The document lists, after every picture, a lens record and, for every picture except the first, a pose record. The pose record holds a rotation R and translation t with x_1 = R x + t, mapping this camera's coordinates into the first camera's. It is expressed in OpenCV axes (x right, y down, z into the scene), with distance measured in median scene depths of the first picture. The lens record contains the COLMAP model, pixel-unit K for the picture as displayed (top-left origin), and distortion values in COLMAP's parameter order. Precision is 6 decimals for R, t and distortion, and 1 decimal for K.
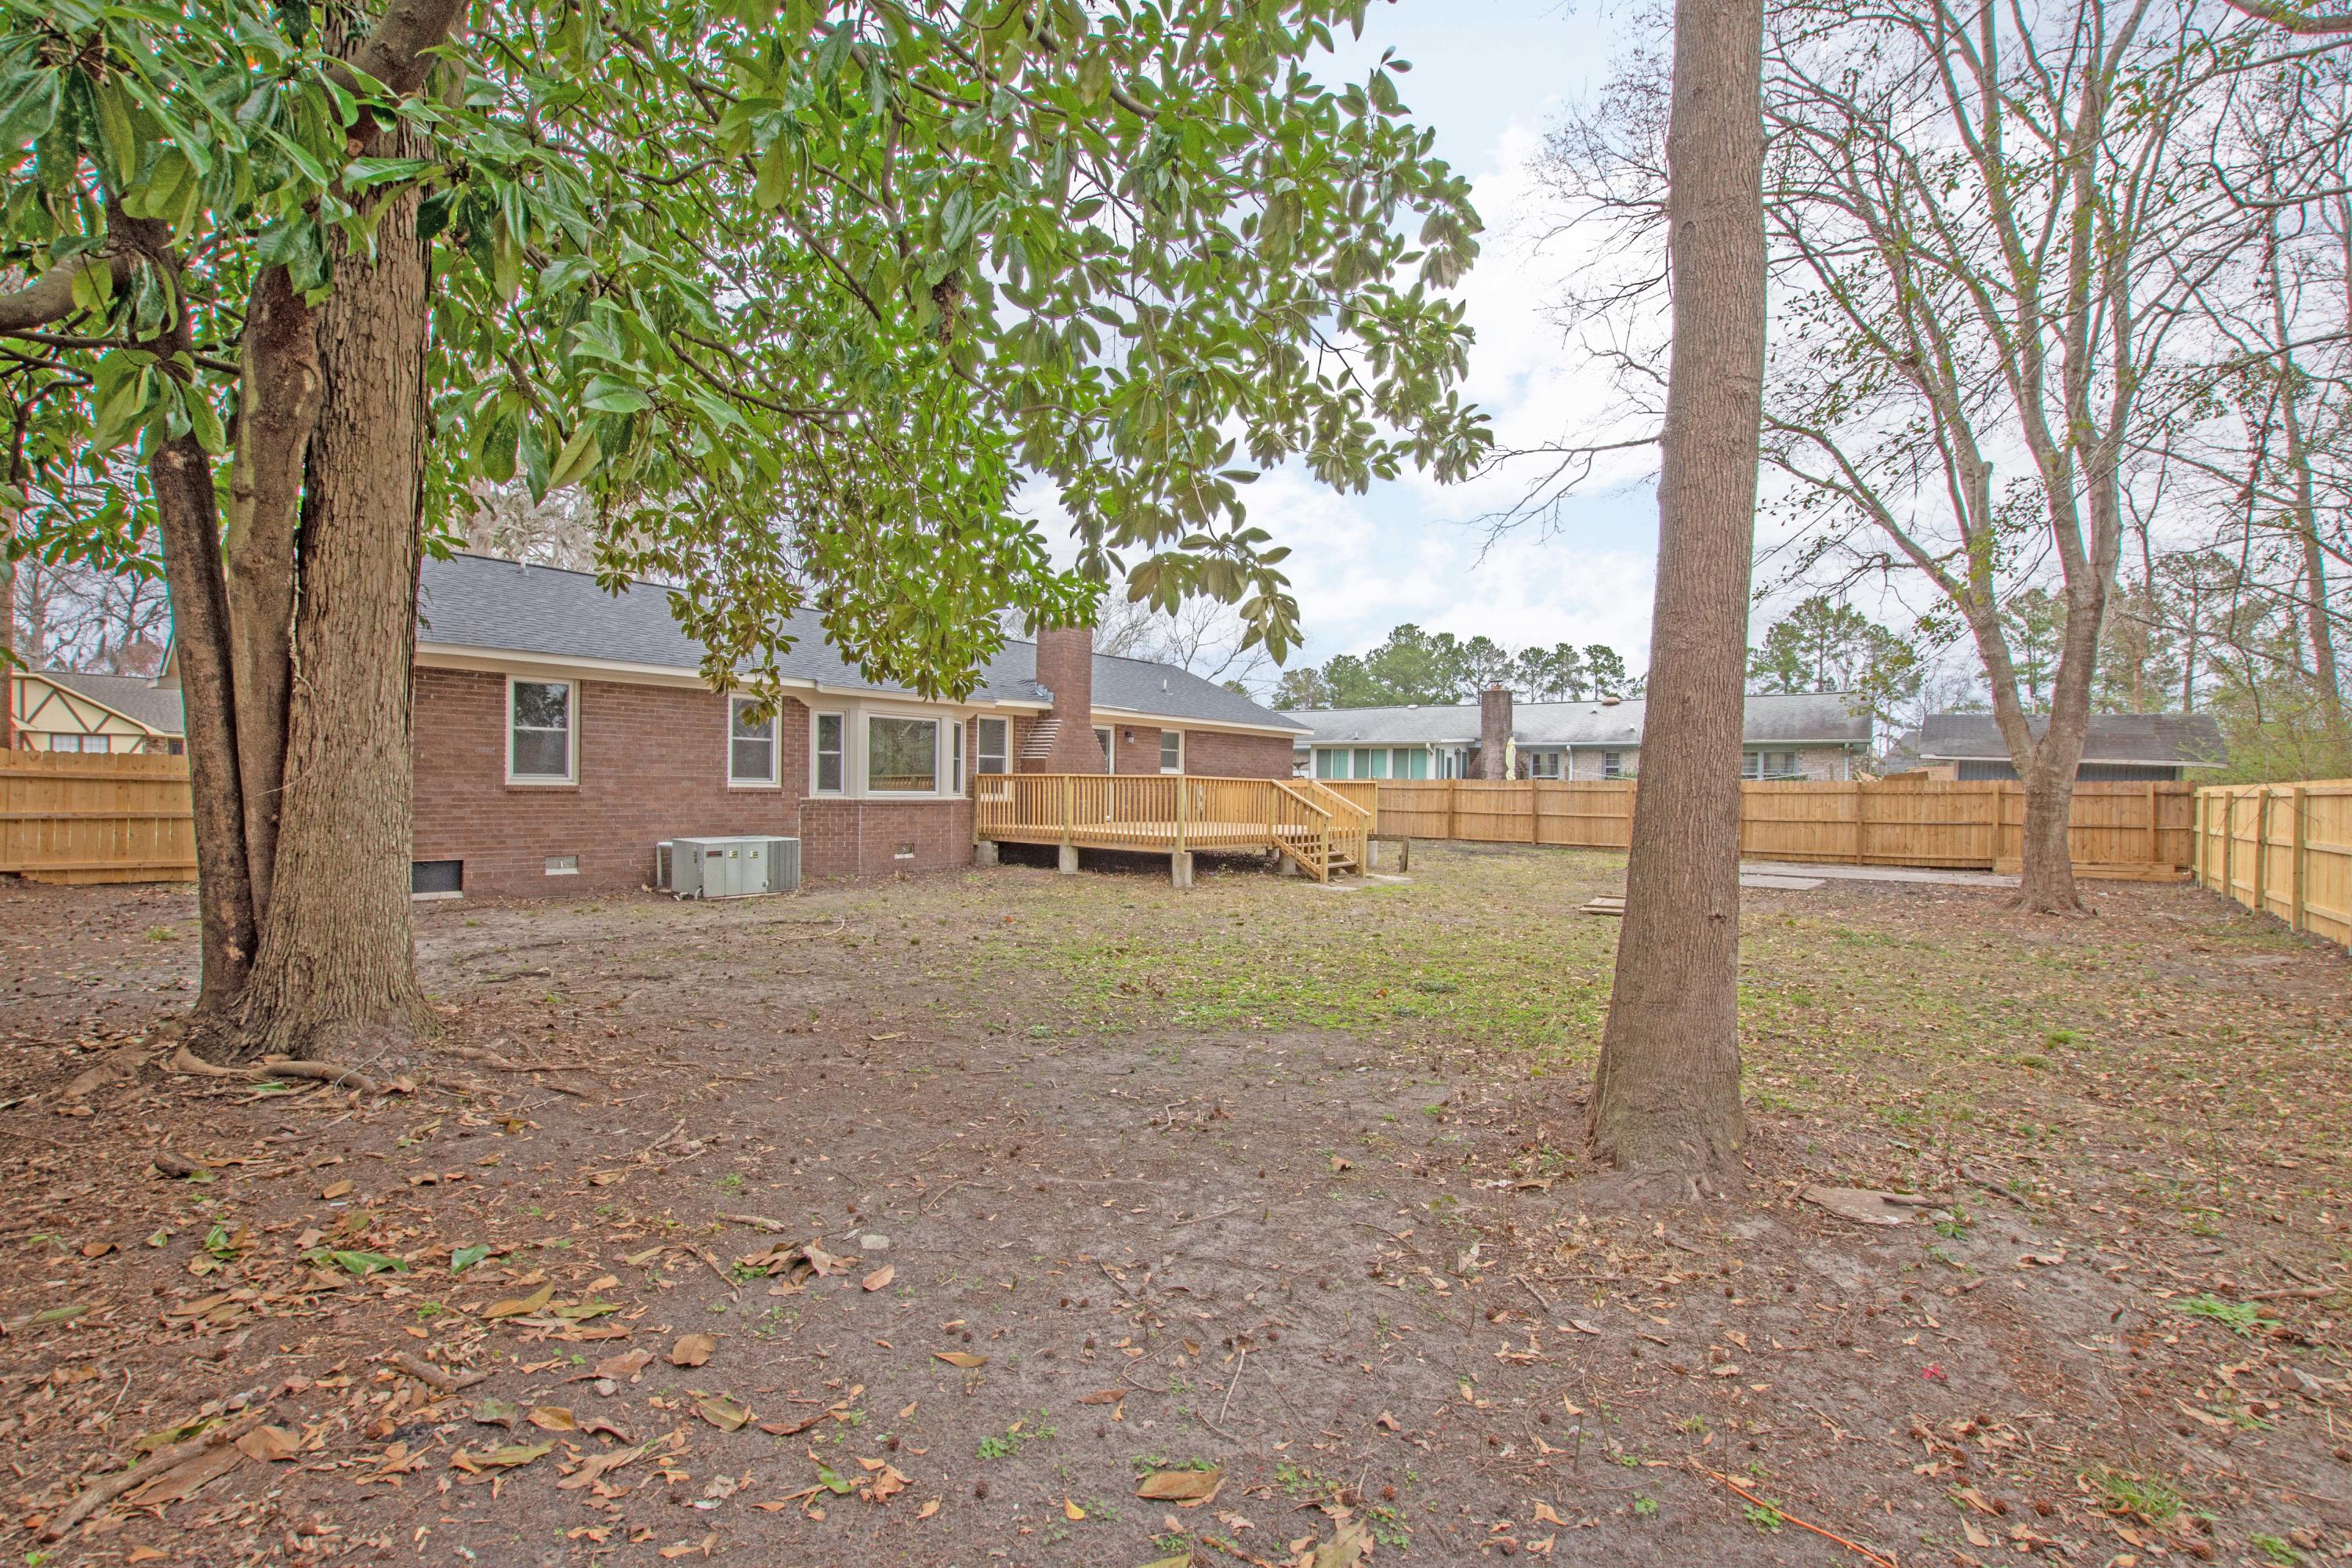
lens RADIAL K [[1018.4, 0, 1161.7], [0, 1018.4, 798.3], [0, 0, 1]] dist [-0.036374, -0.000167]
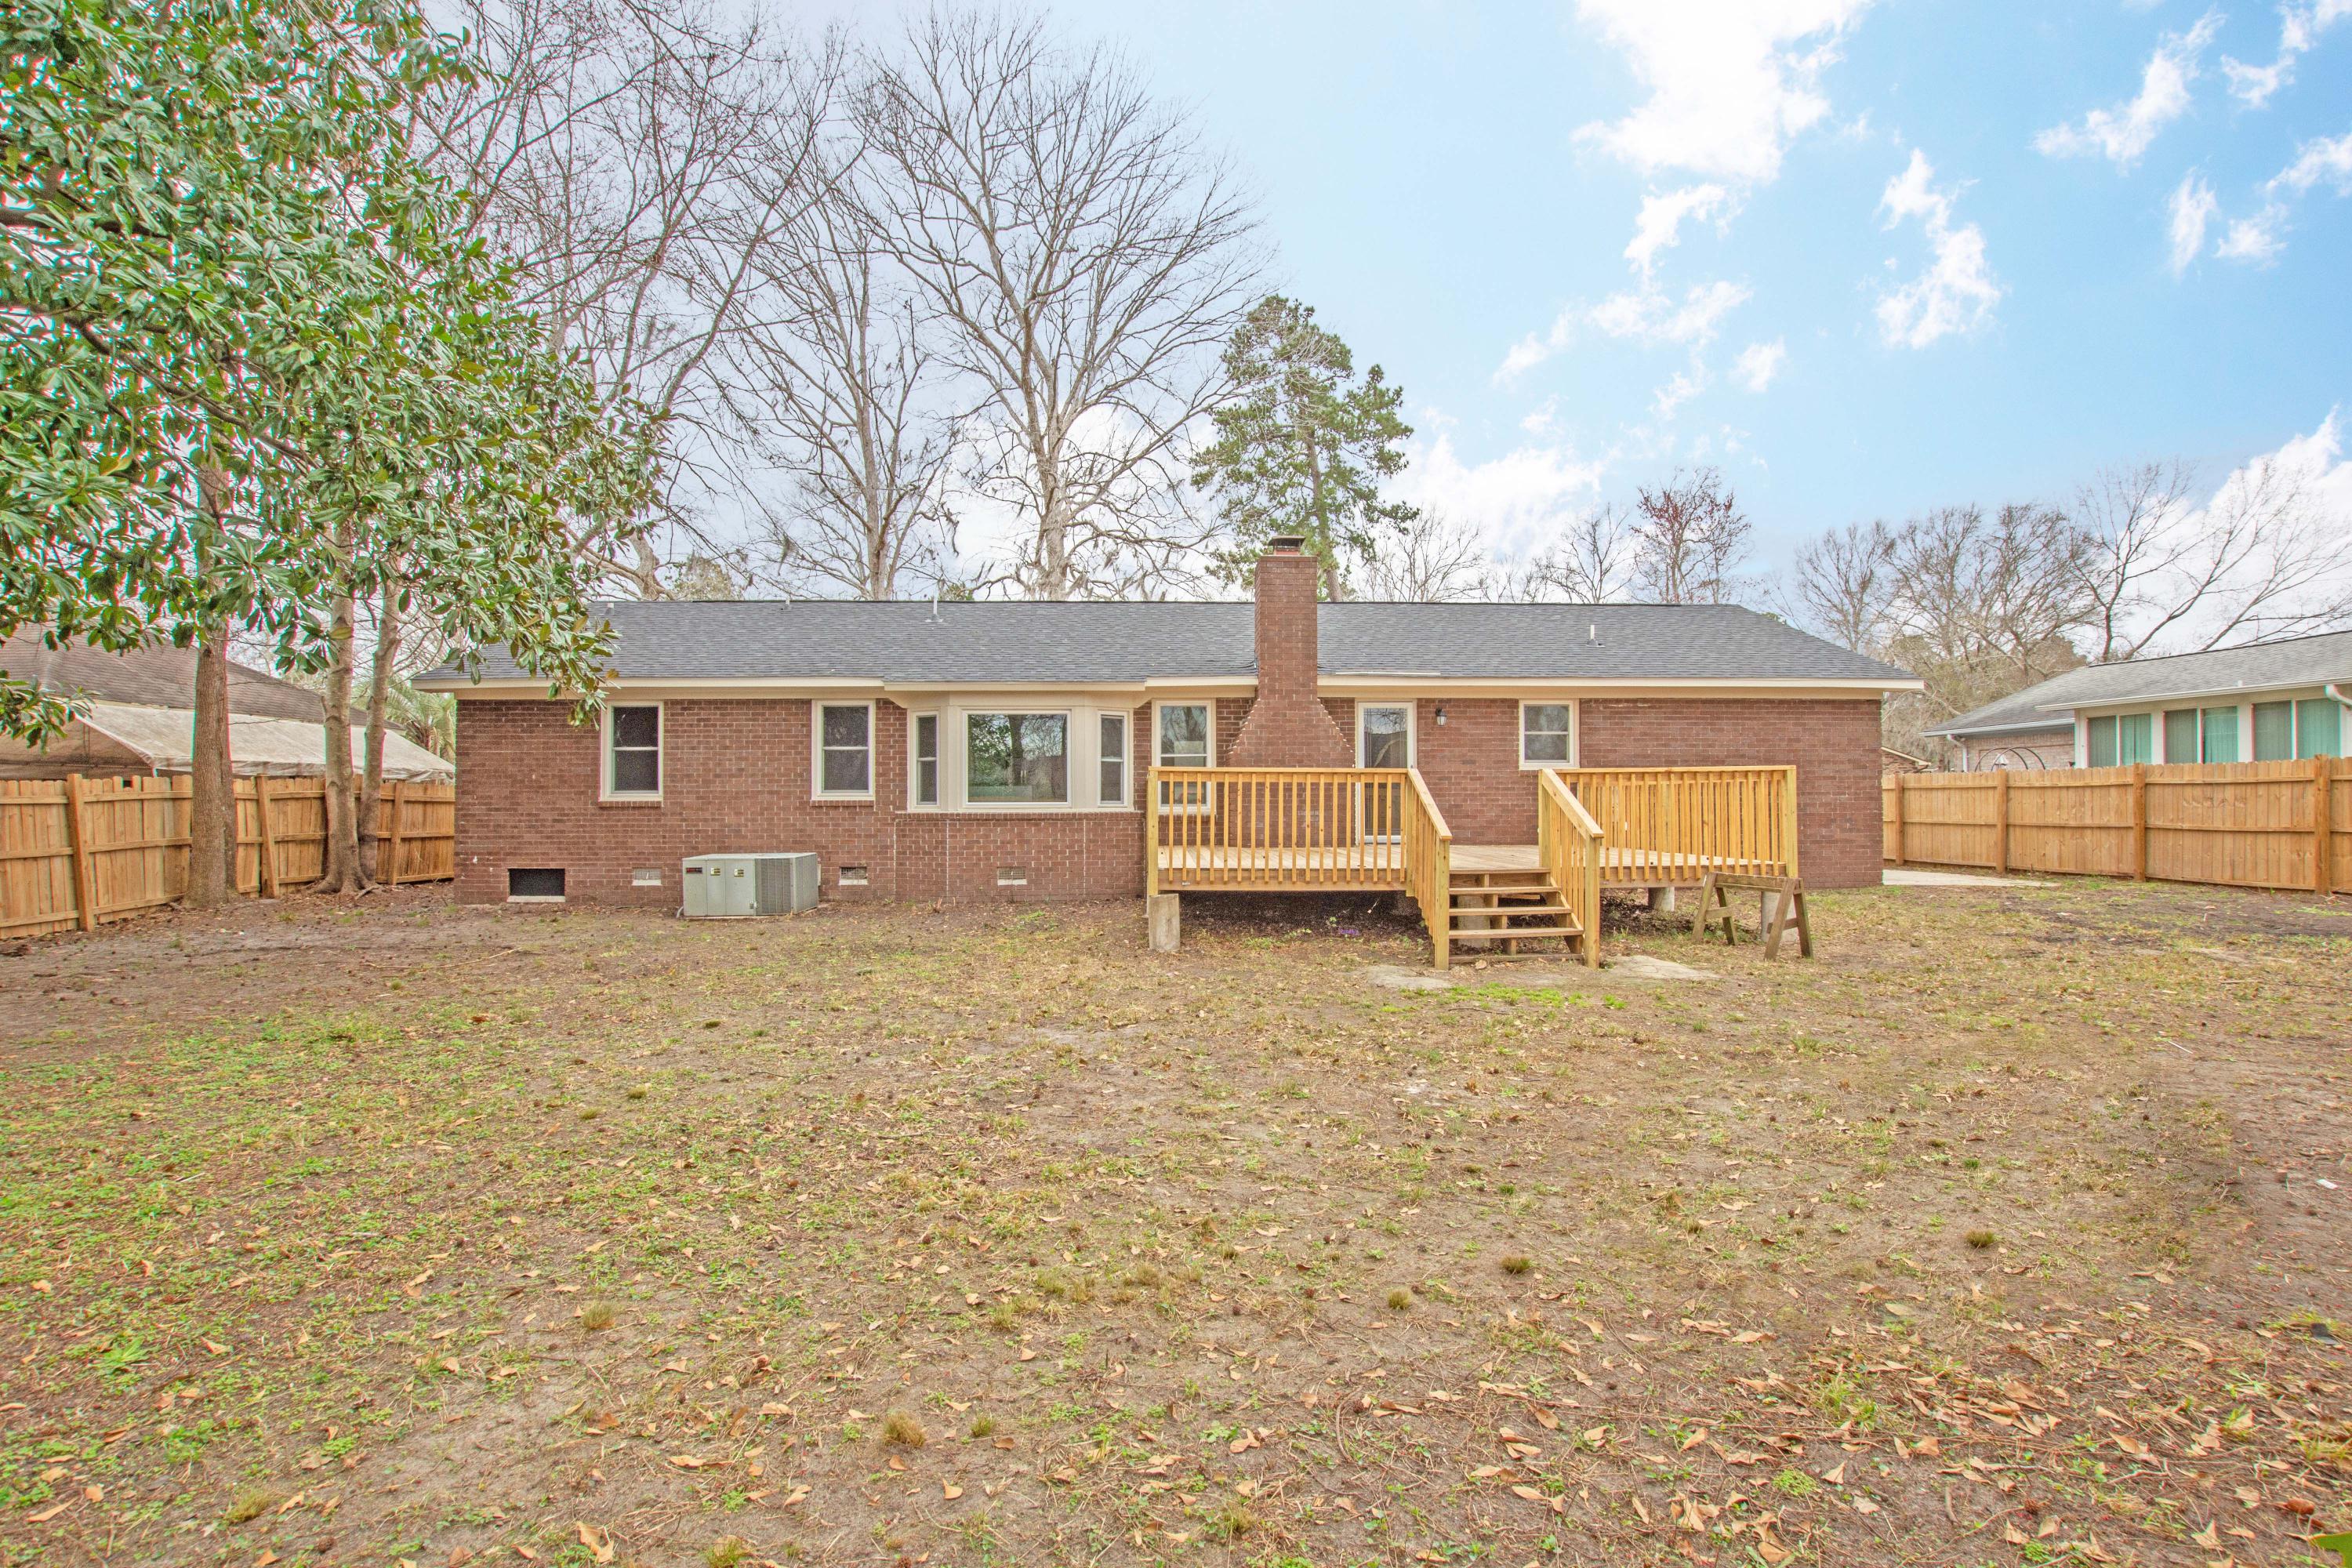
lens RADIAL K [[1041.7, 0, 1172.9], [0, 1041.7, 799.8], [0, 0, 1]] dist [-0.015765, 0.000496]
pose [[0.663339, -0.015782, -0.748153, 0.481294], [0.006591, 0.999862, -0.015248, 0.004939], [0.748290, 0.005183, 0.663351, 0.564067]]
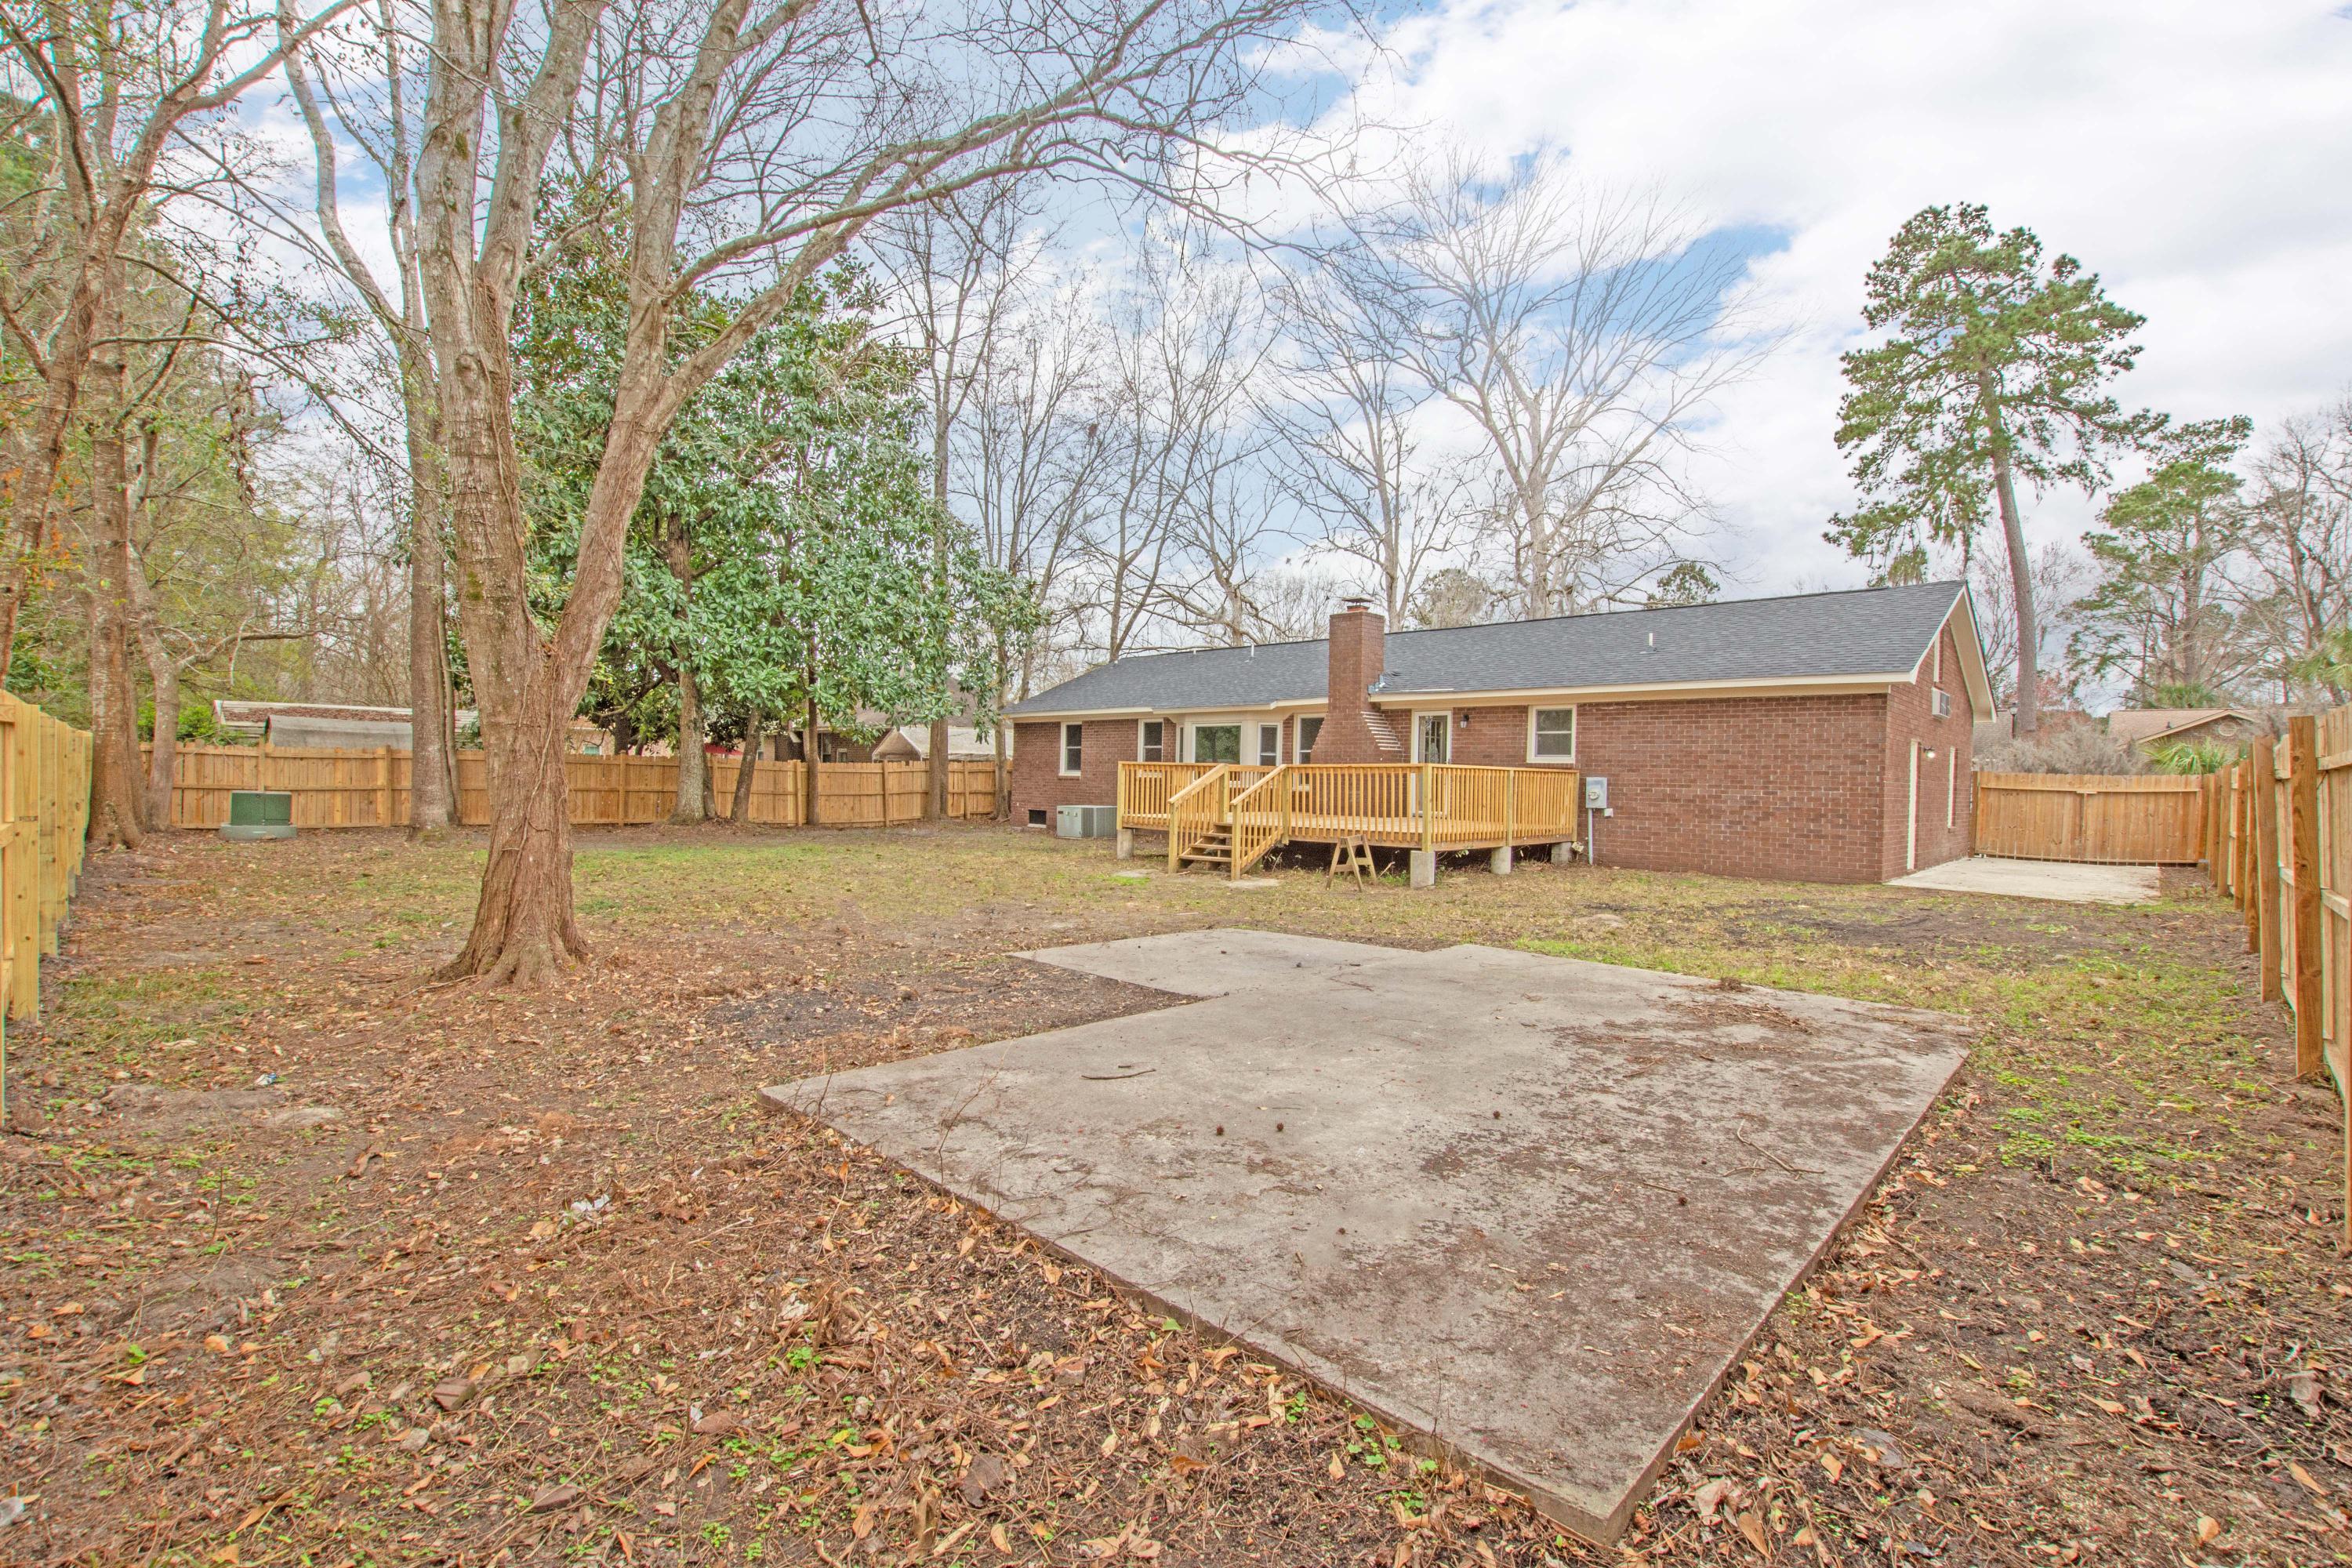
lens RADIAL K [[1041.7, 0, 1172.9], [0, 1041.7, 799.8], [0, 0, 1]] dist [-0.015765, 0.000496]
pose [[-0.078180, 0.008942, -0.996899, 1.157370], [-0.026811, 0.999579, 0.011069, 0.004797], [0.996579, 0.027593, -0.077908, 1.104387]]
